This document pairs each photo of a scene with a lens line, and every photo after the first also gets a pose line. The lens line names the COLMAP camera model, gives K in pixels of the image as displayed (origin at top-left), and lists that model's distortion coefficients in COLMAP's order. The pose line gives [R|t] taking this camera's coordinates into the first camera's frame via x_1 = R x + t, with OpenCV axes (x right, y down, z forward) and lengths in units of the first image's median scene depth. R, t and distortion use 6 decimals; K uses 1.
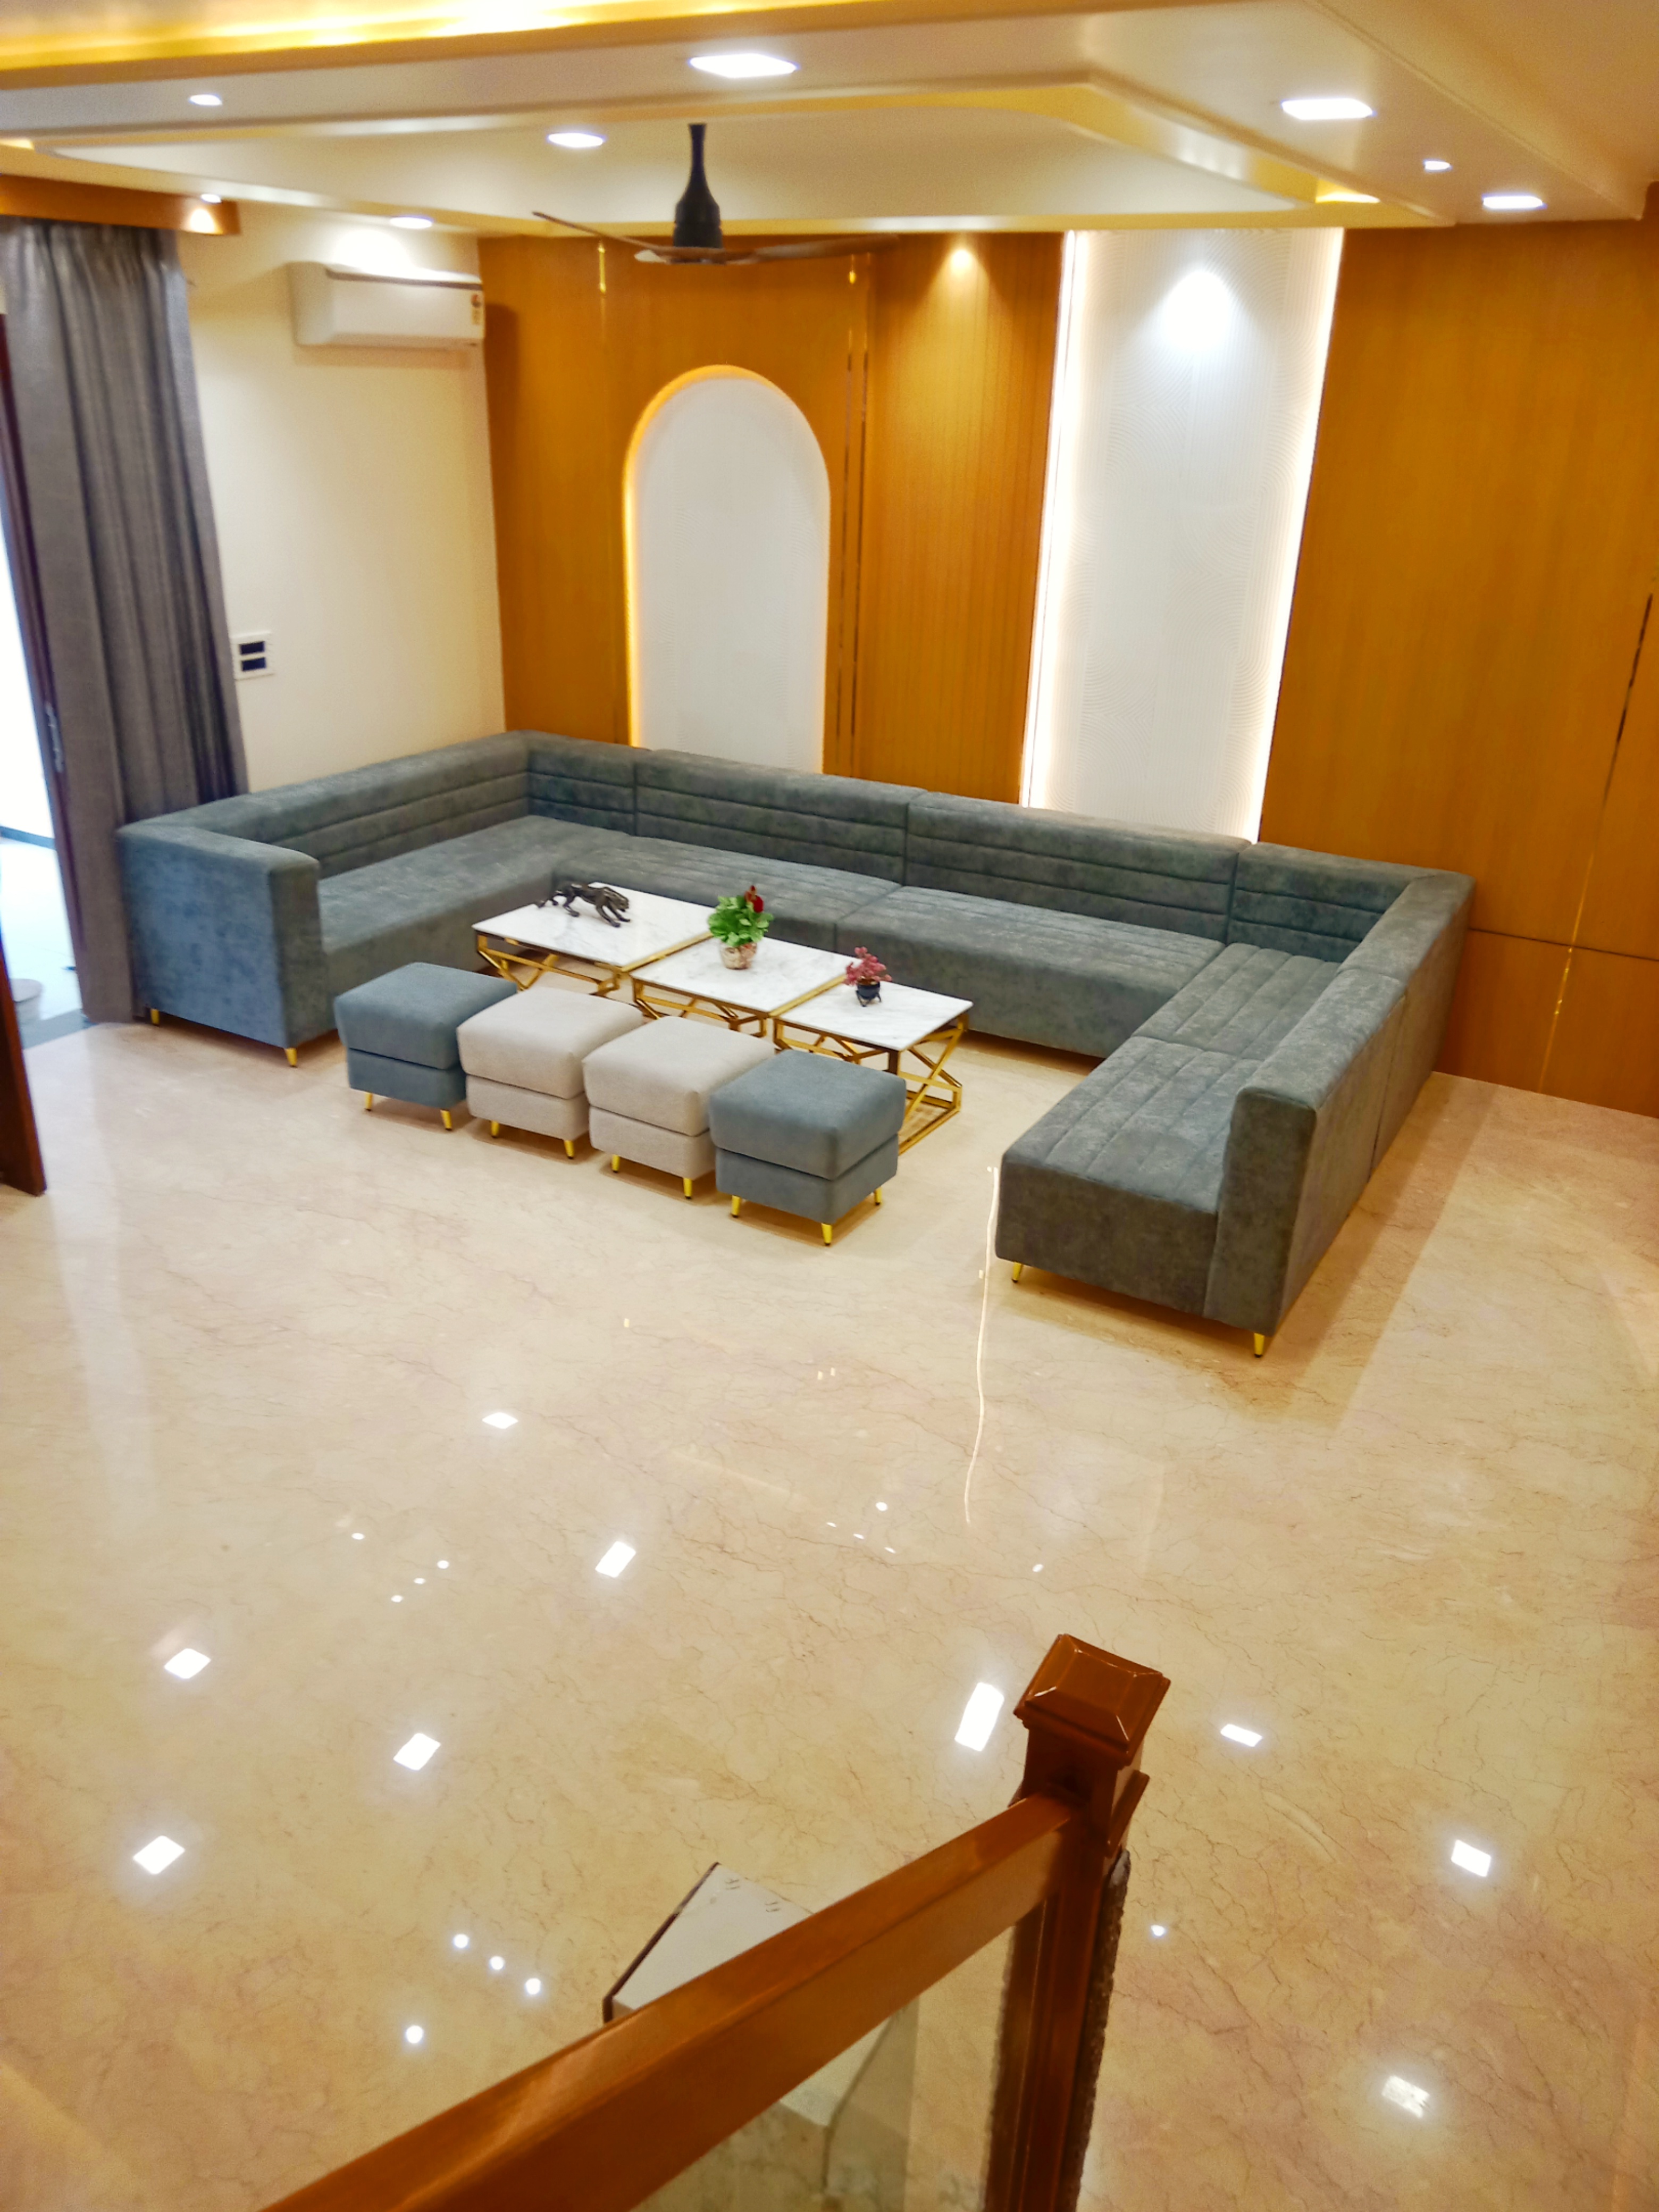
lens RADIAL K [[1646.9, 0, 829.5], [0, 1646.9, 1106.0], [0, 0, 1]] dist [0.038470, -0.069074]
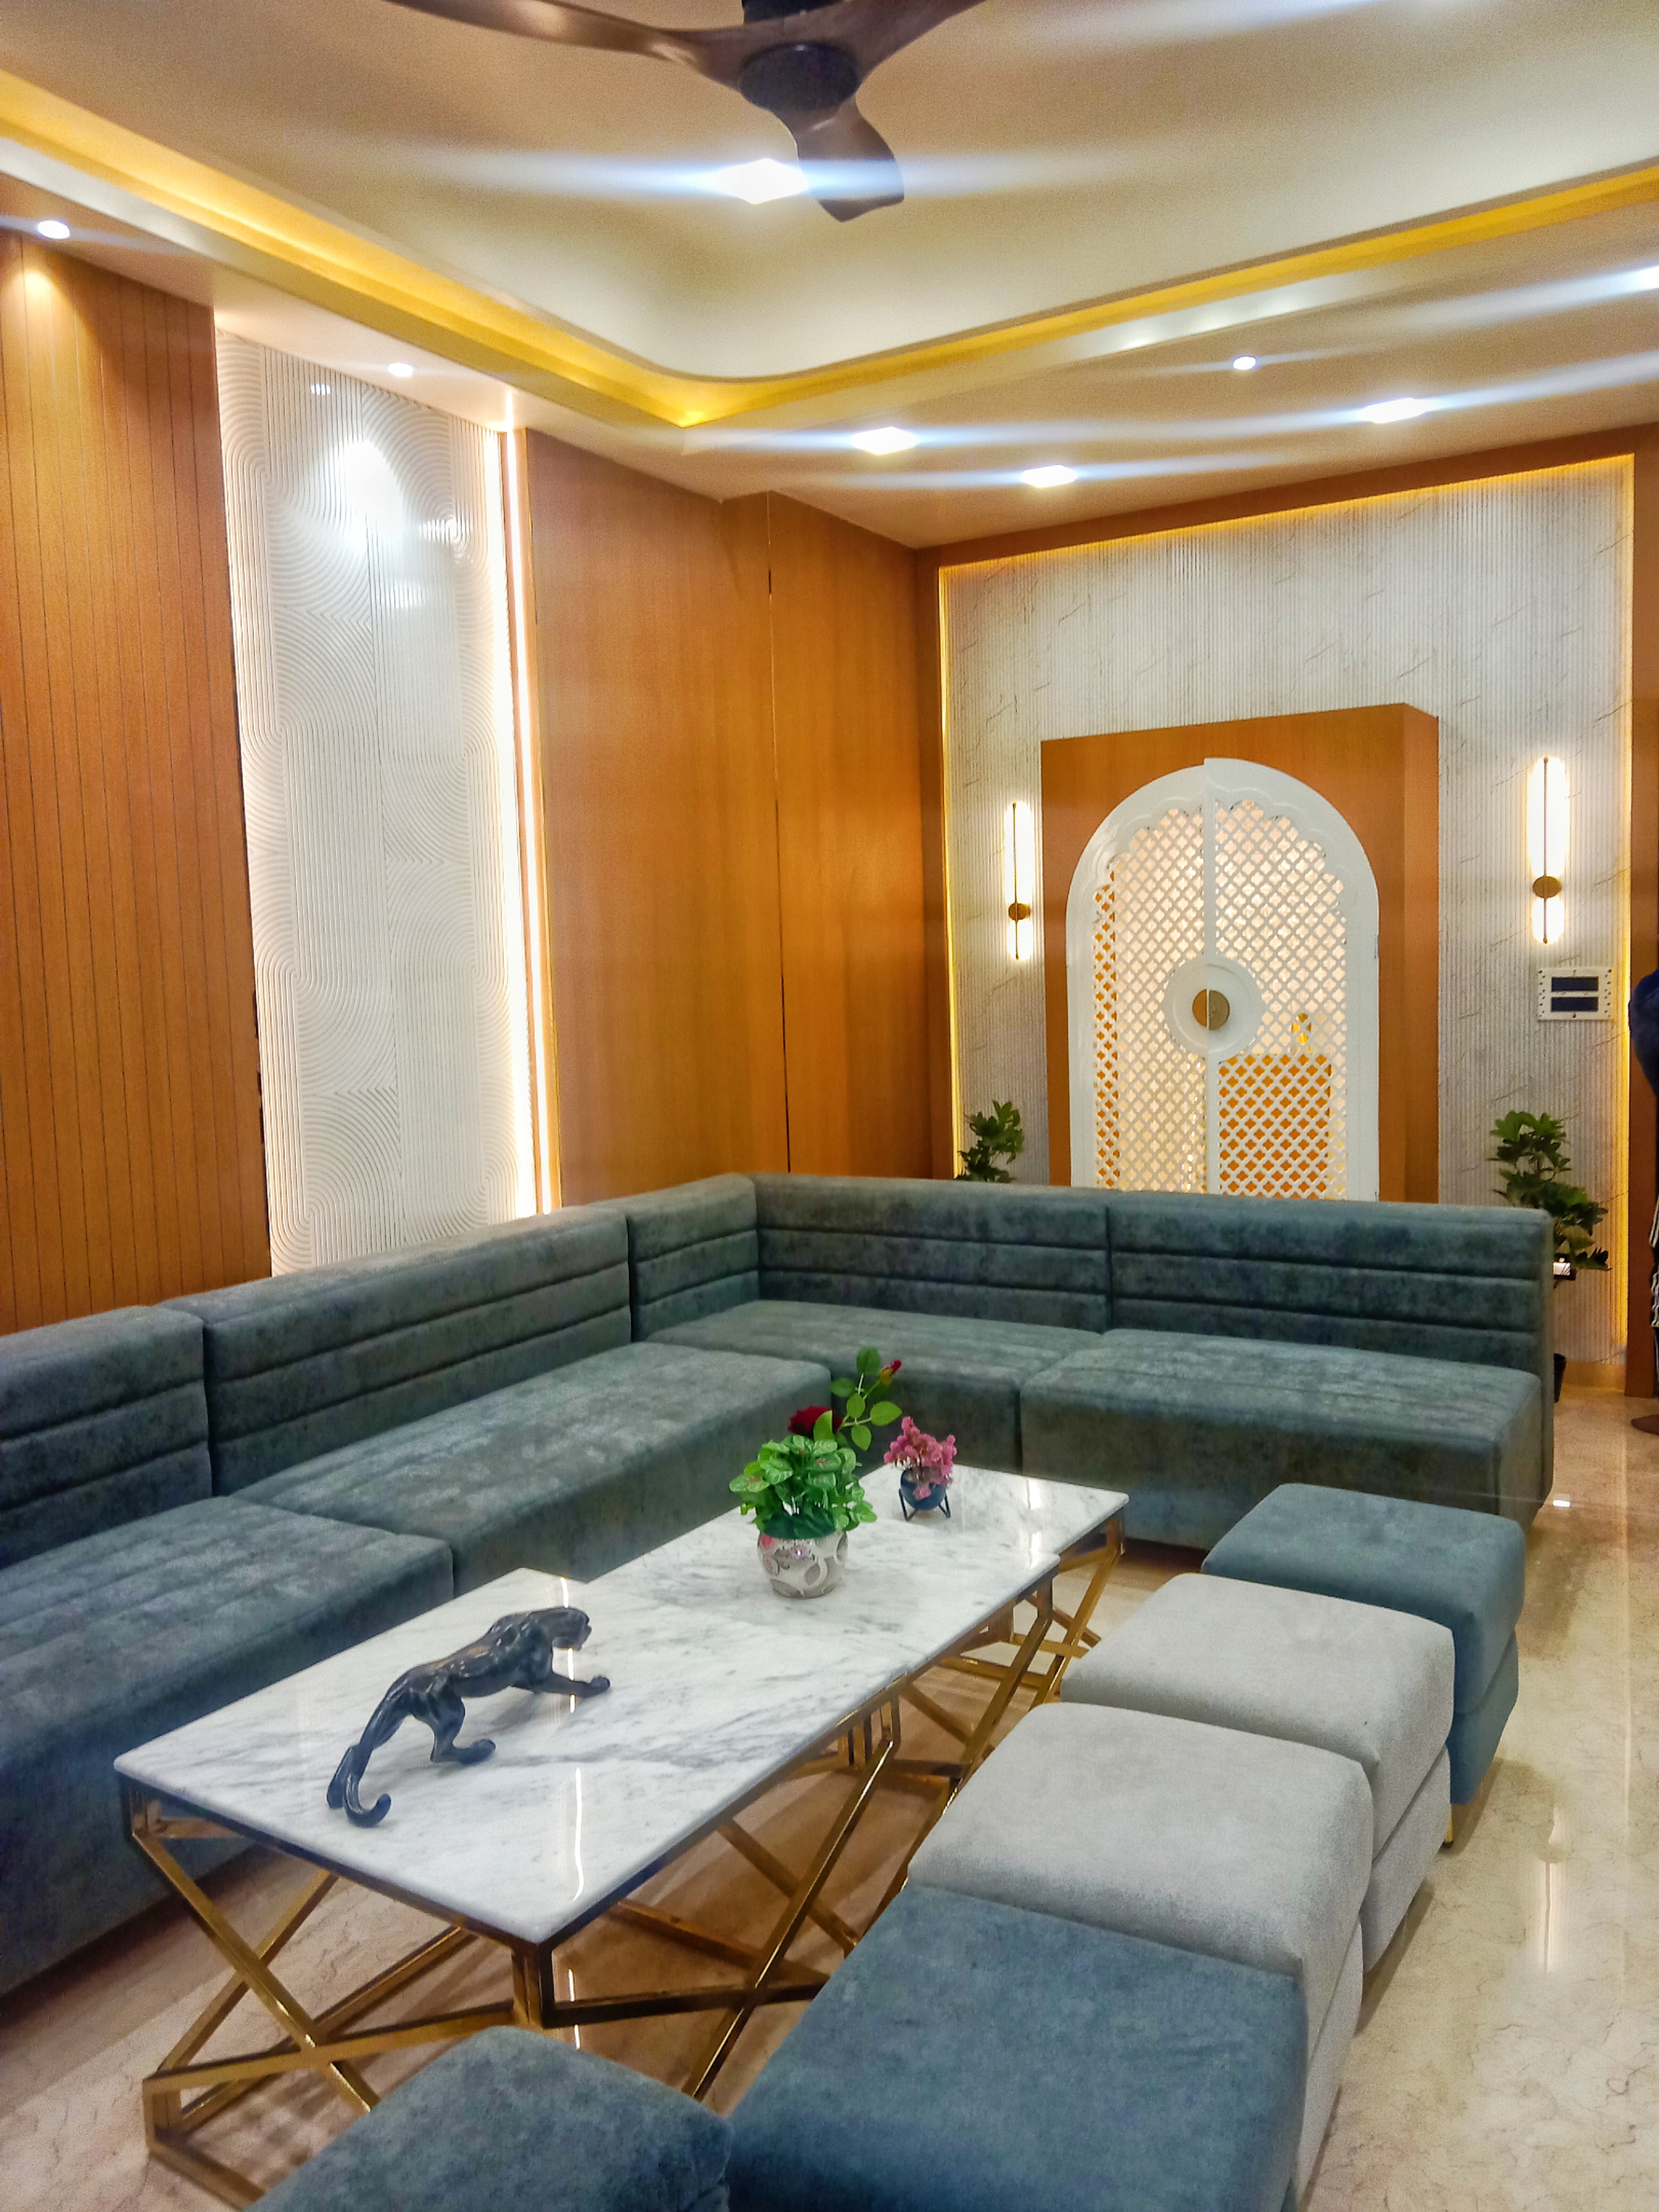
lens RADIAL K [[1646.9, 0, 829.5], [0, 1646.9, 1106.0], [0, 0, 1]] dist [0.038470, -0.069074]
pose [[0.028945, -0.122705, 0.992021, -0.432239], [0.437207, 0.894025, 0.097827, -0.218312], [-0.898895, 0.430887, 0.079525, 0.815381]]
